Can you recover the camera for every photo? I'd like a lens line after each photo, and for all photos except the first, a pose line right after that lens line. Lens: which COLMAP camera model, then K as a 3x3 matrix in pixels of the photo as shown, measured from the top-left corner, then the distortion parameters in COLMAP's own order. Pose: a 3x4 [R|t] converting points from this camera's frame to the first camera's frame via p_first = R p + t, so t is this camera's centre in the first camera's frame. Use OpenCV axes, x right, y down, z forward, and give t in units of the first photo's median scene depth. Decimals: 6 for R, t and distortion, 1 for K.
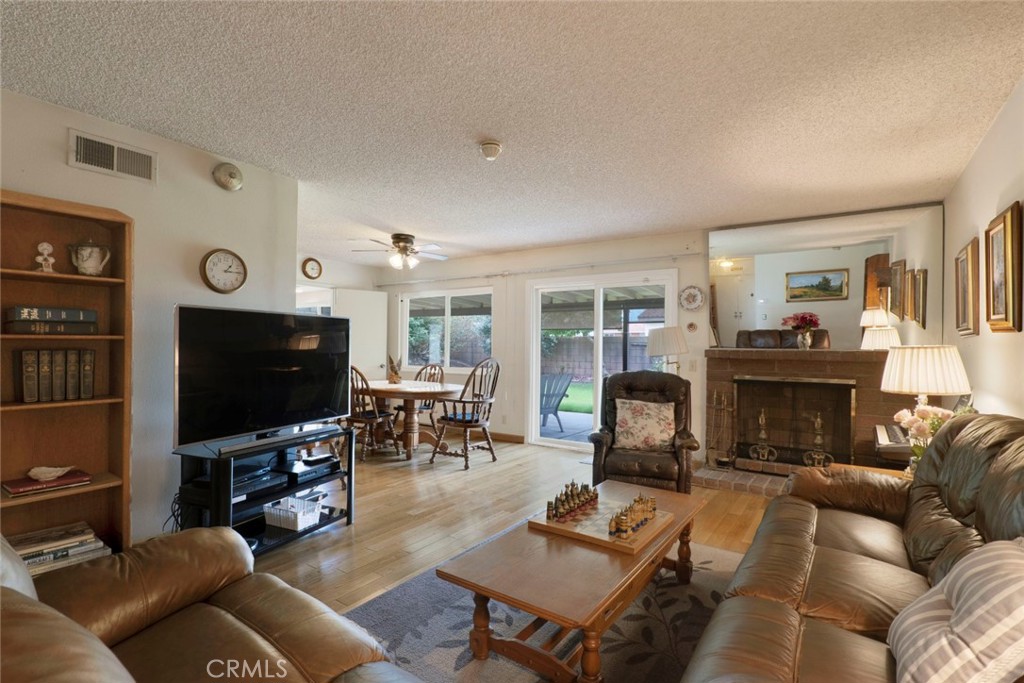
lens RADIAL K [[494.2, 0, 516.4], [0, 494.2, 342.0], [0, 0, 1]] dist [-0.012489, 0.001624]
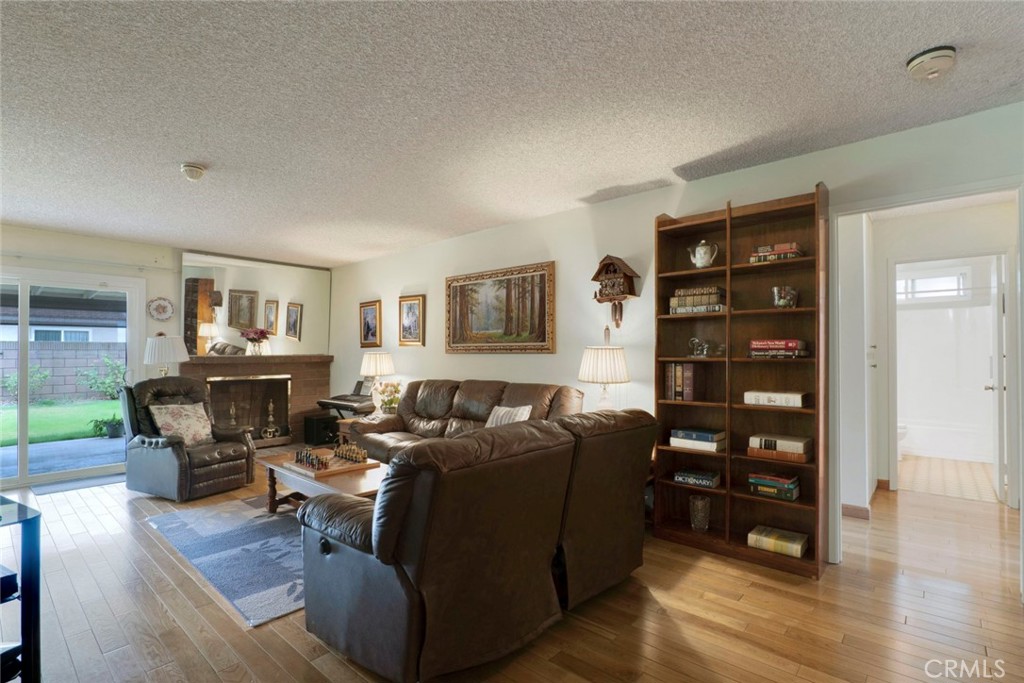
lens RADIAL K [[494.2, 0, 514.0], [0, 494.2, 348.2], [0, 0, 1]] dist [-0.012489, 0.001624]
pose [[0.117185, 0.001396, 0.993109, -0.675525], [-0.002150, 0.999997, -0.001151, -0.004668], [-0.993108, -0.002000, 0.117187, 0.122168]]
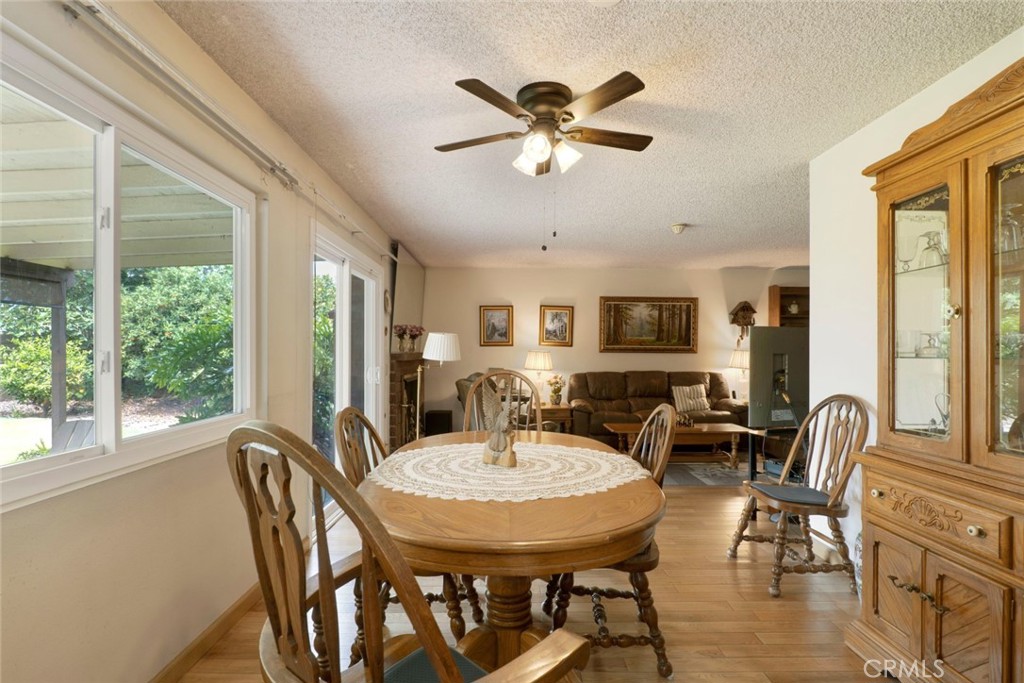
lens RADIAL K [[494.2, 0, 523.9], [0, 494.2, 352.4], [0, 0, 1]] dist [-0.012489, 0.001624]
pose [[-0.604147, -0.014704, 0.796737, -0.649135], [-0.016884, 0.999841, 0.005649, 0.001828], [-0.796694, -0.010039, -0.604300, 1.537765]]
